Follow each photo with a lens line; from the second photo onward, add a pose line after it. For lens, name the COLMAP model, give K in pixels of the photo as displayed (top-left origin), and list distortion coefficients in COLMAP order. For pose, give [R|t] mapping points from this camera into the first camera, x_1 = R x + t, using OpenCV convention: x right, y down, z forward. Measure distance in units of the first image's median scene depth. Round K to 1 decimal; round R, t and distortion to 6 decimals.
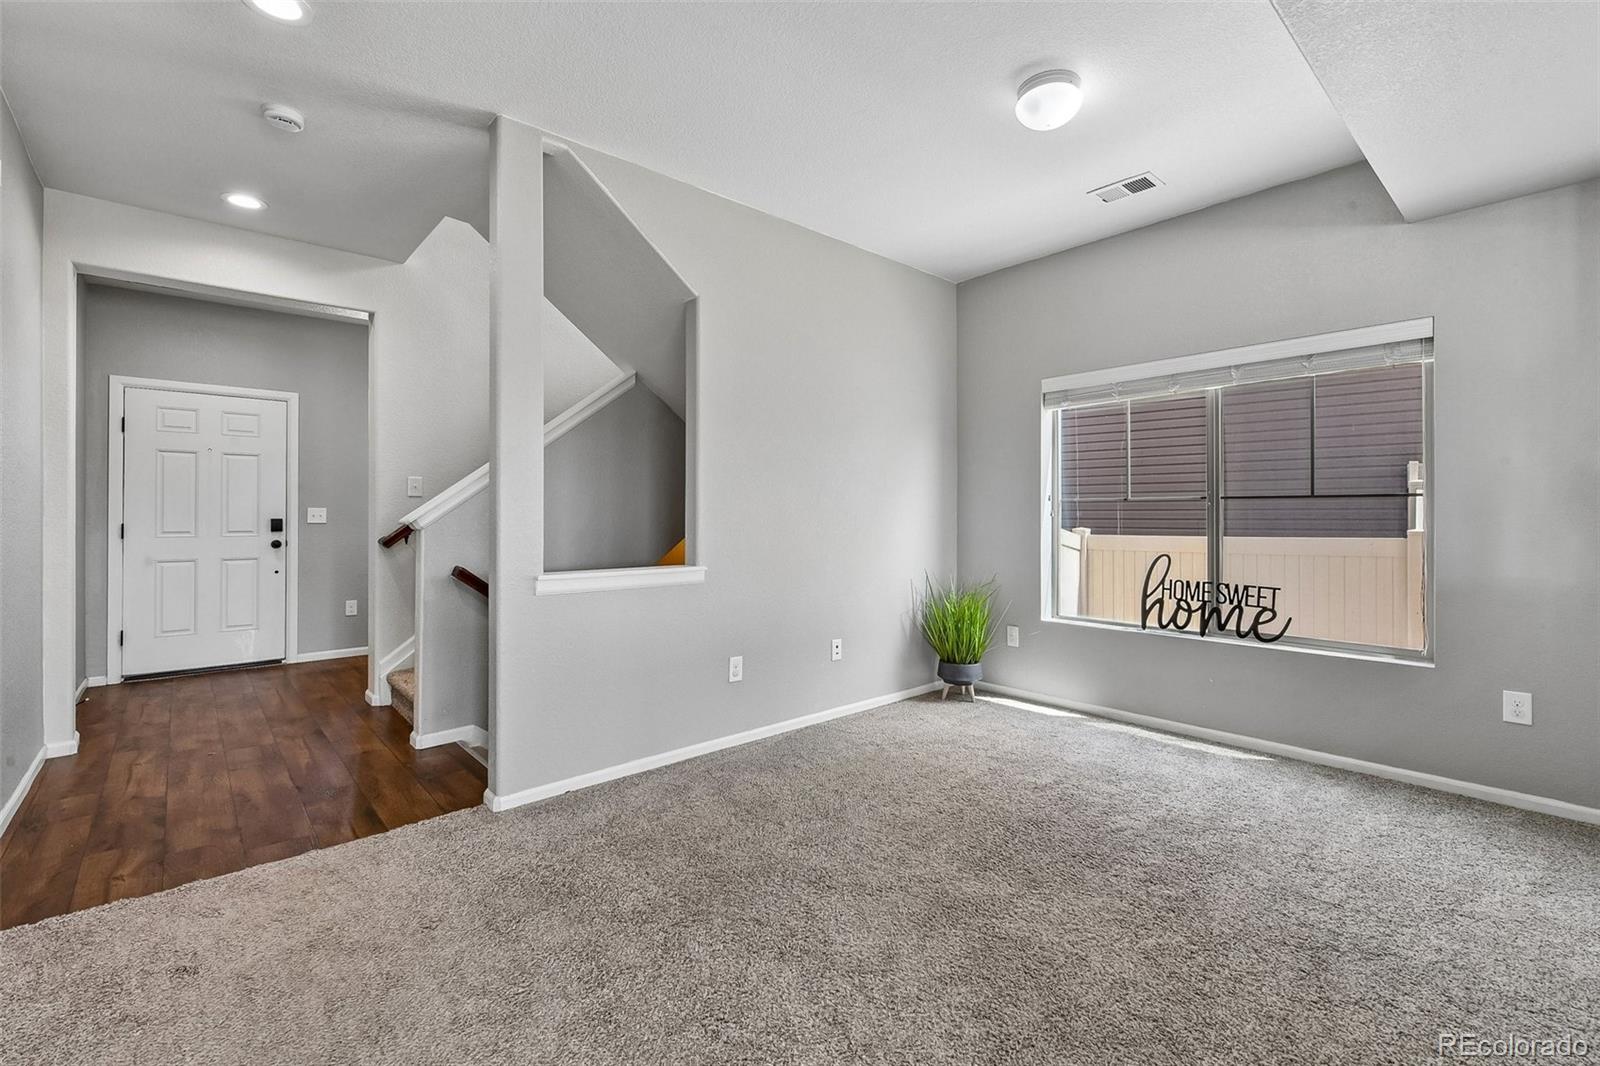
lens RADIAL K [[691.7, 0, 801.6], [0, 691.7, 512.9], [0, 0, 1]] dist [0.000522, 0.000136]
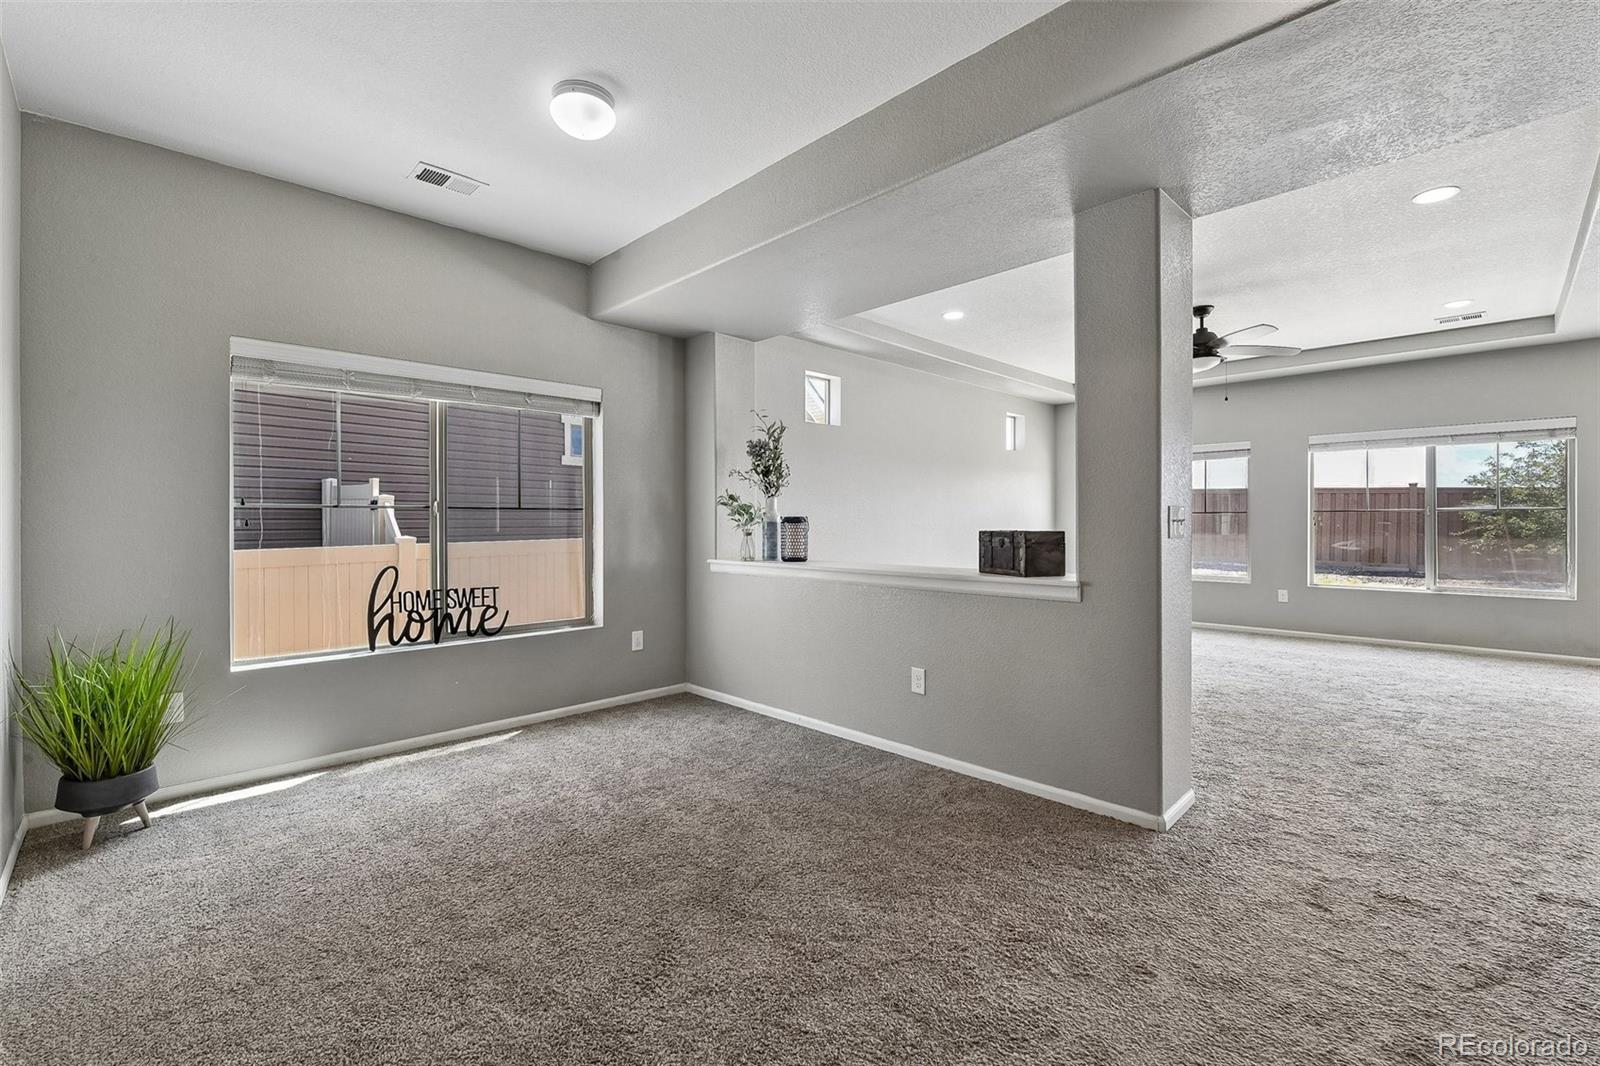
lens RADIAL K [[699.5, 0, 802.3], [0, 699.5, 524.1], [0, 0, 1]] dist [-0.000501, -0.000124]
pose [[-0.056460, -0.002100, 0.998403, -0.486812], [0.000989, 0.999997, 0.002159, 0.001333], [-0.998404, 0.001110, -0.056457, 0.532934]]
